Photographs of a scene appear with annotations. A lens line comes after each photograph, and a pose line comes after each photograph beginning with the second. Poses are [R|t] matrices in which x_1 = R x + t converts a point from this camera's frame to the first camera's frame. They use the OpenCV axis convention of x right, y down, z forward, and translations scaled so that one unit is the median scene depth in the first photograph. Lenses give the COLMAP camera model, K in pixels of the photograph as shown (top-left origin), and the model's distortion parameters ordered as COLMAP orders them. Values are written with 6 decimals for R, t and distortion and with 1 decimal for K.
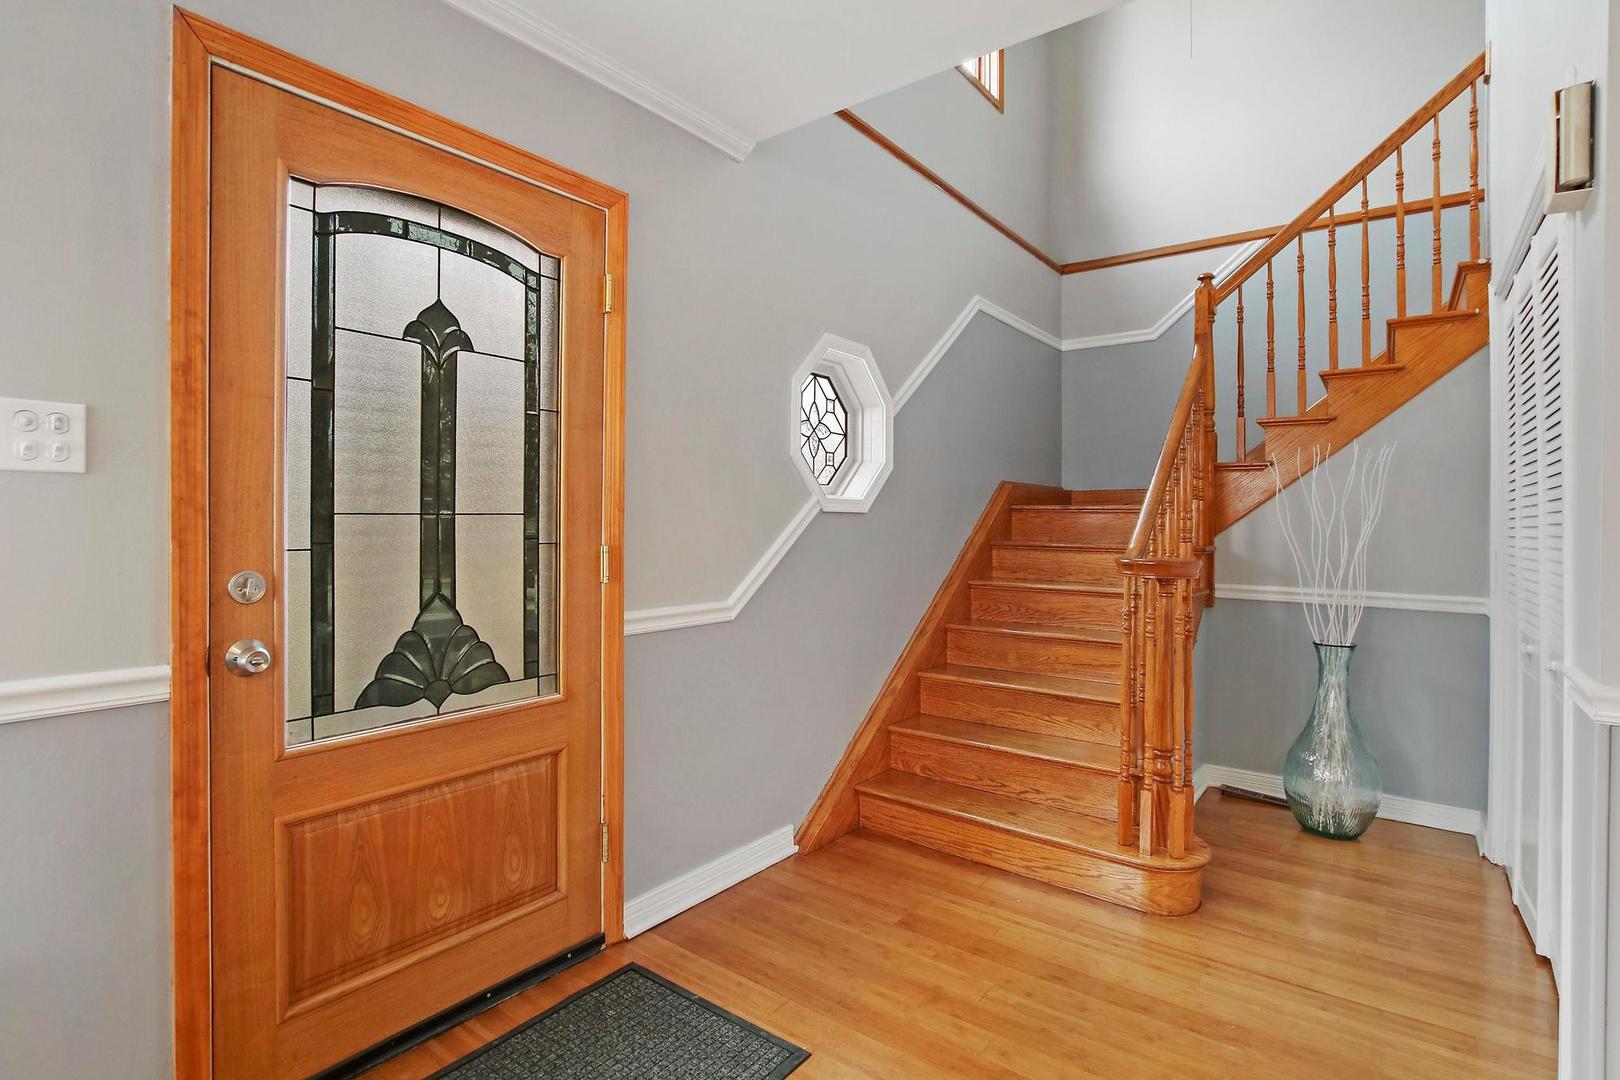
lens RADIAL K [[786.5, 0, 794.0], [0, 786.5, 535.2], [0, 0, 1]] dist [-0.013957, -0.000381]
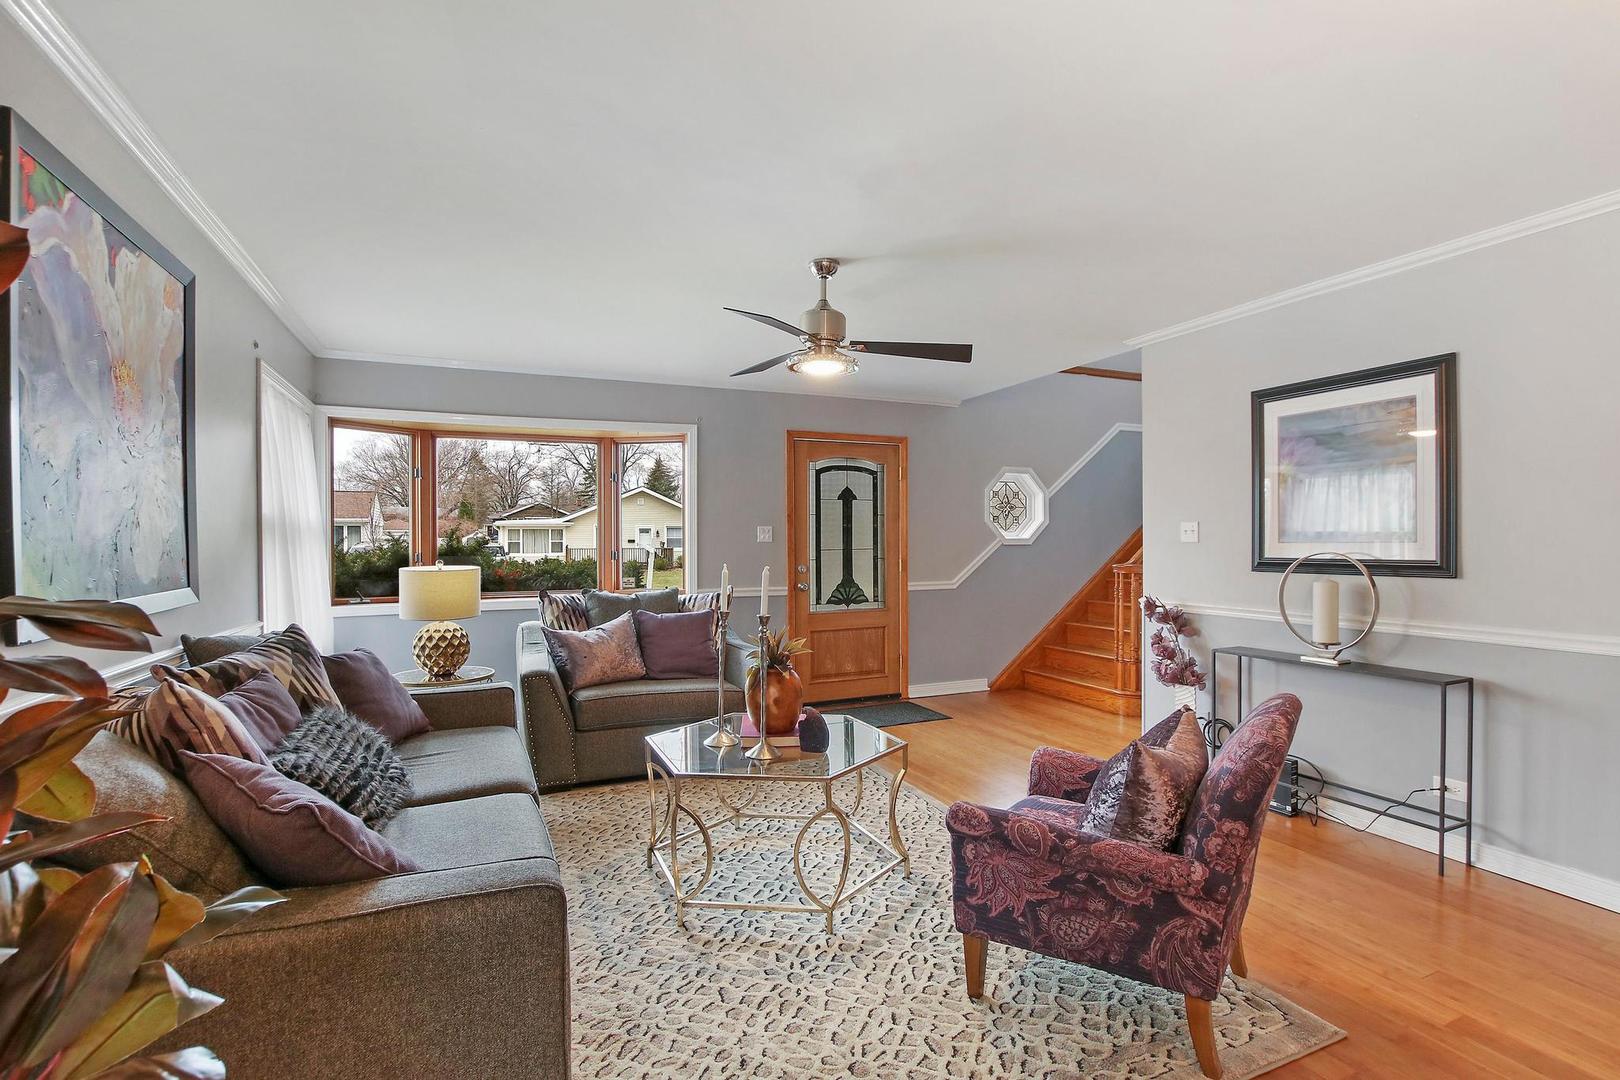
lens RADIAL K [[786.5, 0, 812.0], [0, 786.5, 548.1], [0, 0, 1]] dist [-0.013957, -0.000381]
pose [[0.875841, -0.010248, -0.482491, 0.913710], [0.005245, 0.999918, -0.011718, 0.005152], [0.482572, 0.007733, 0.875822, -1.780771]]
